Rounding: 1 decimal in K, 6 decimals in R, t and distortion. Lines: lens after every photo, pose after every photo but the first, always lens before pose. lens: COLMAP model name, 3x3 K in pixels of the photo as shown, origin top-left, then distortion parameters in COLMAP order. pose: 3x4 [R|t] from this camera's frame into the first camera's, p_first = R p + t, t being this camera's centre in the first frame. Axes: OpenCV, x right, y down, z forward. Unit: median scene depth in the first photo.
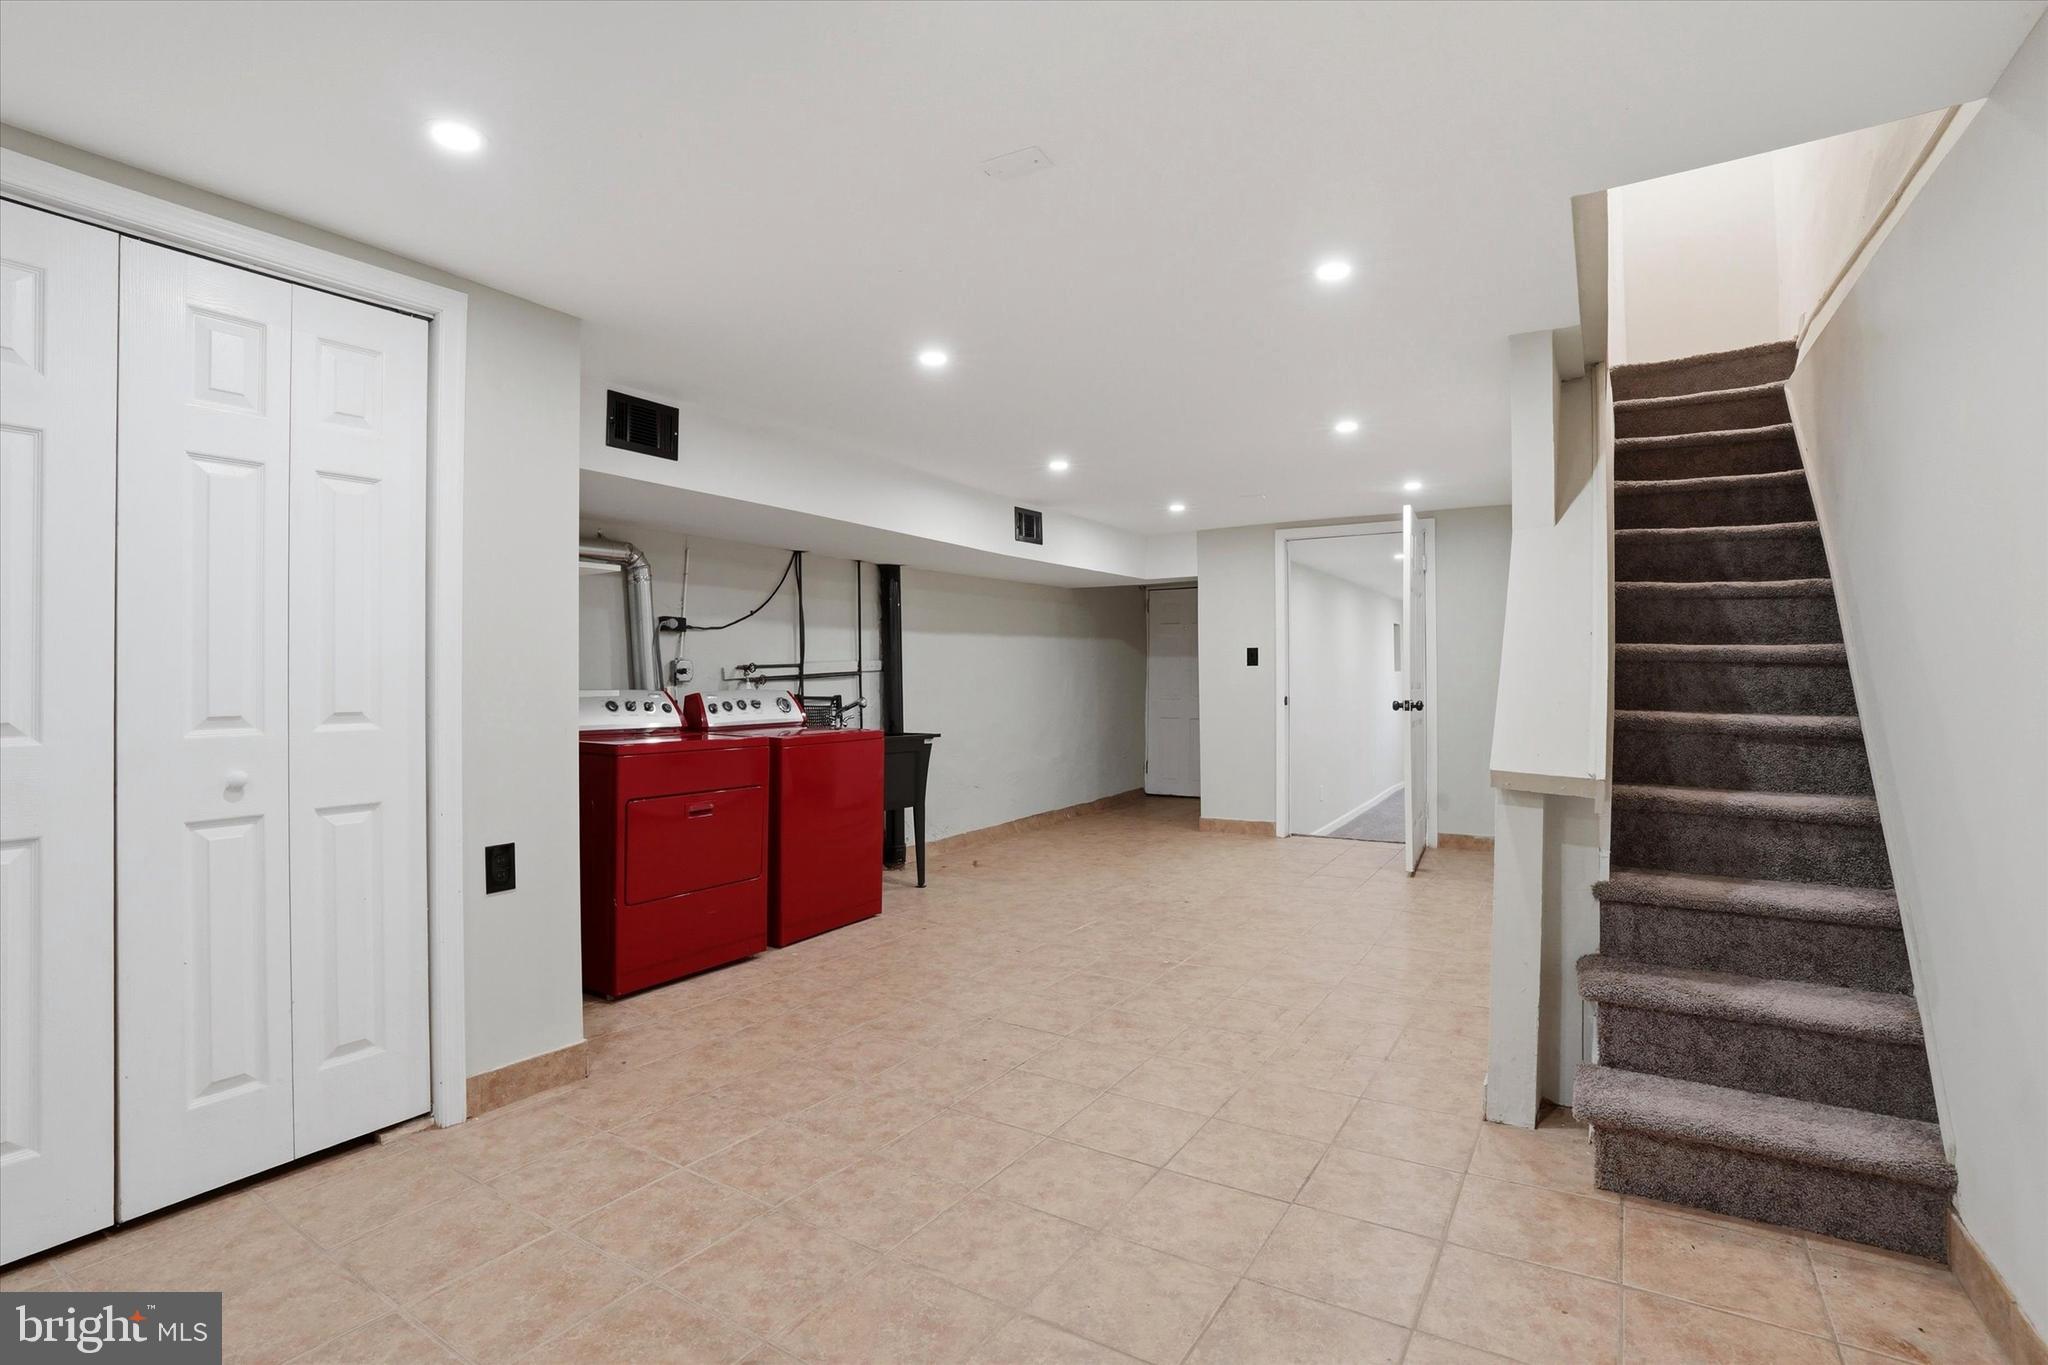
lens RADIAL K [[958.8, 0, 1025.3], [0, 958.8, 689.6], [0, 0, 1]] dist [-0.077284, 0.031783]
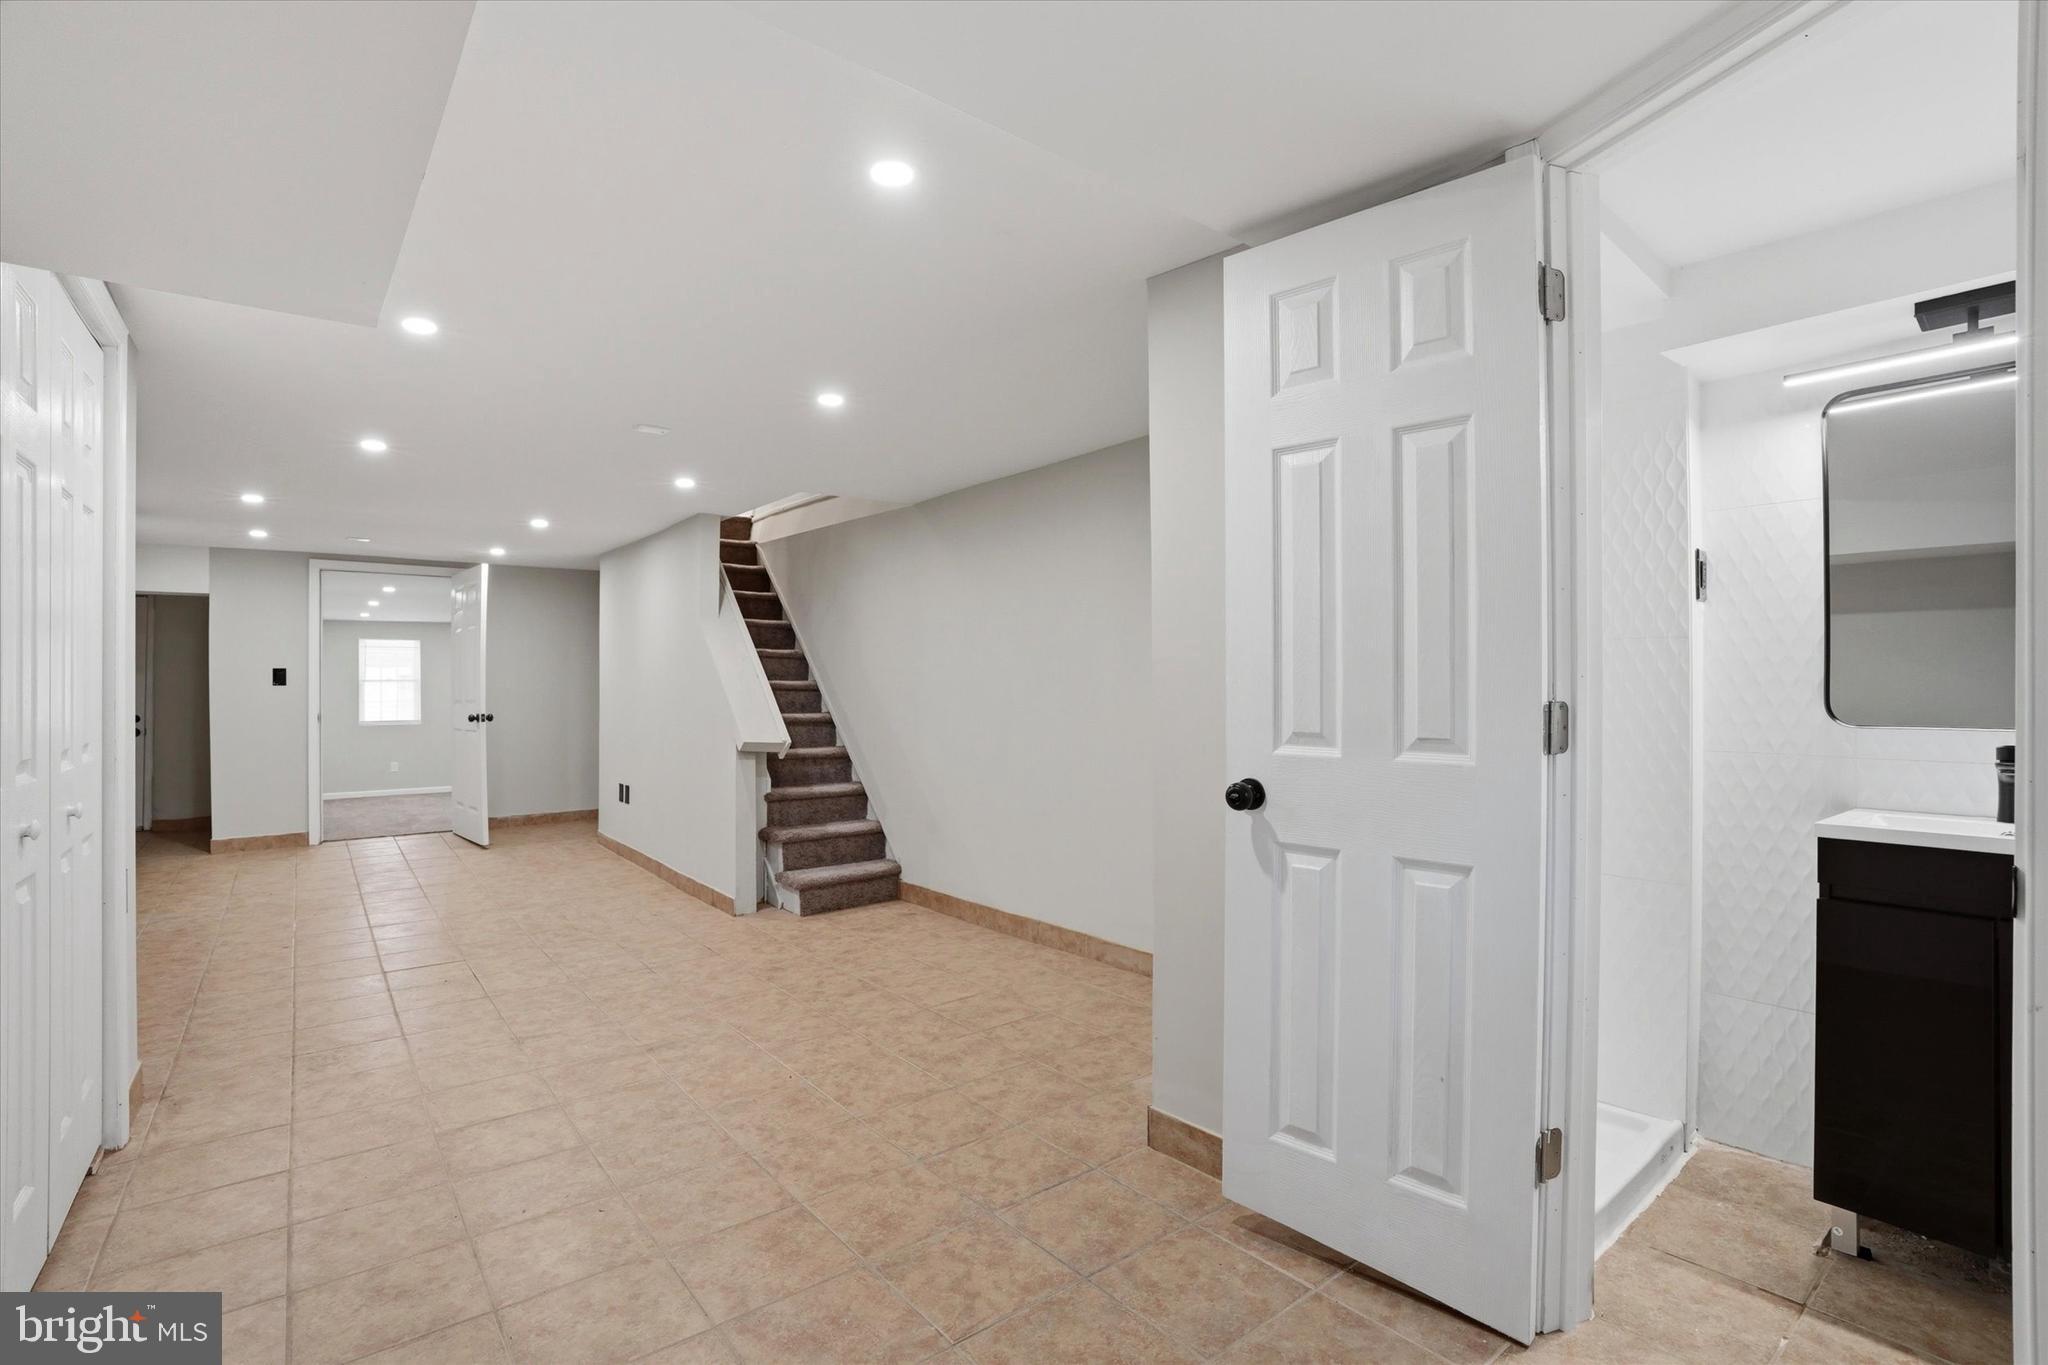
lens RADIAL K [[951.3, 0, 1024.0], [0, 951.3, 682.5], [0, 0, 1]] dist [-0.068014, 0.023574]
pose [[0.326779, 0.006692, 0.945077, -1.273235], [0.013422, 0.999841, -0.011720, -0.015104], [-0.945005, 0.016515, 0.326637, -0.280506]]
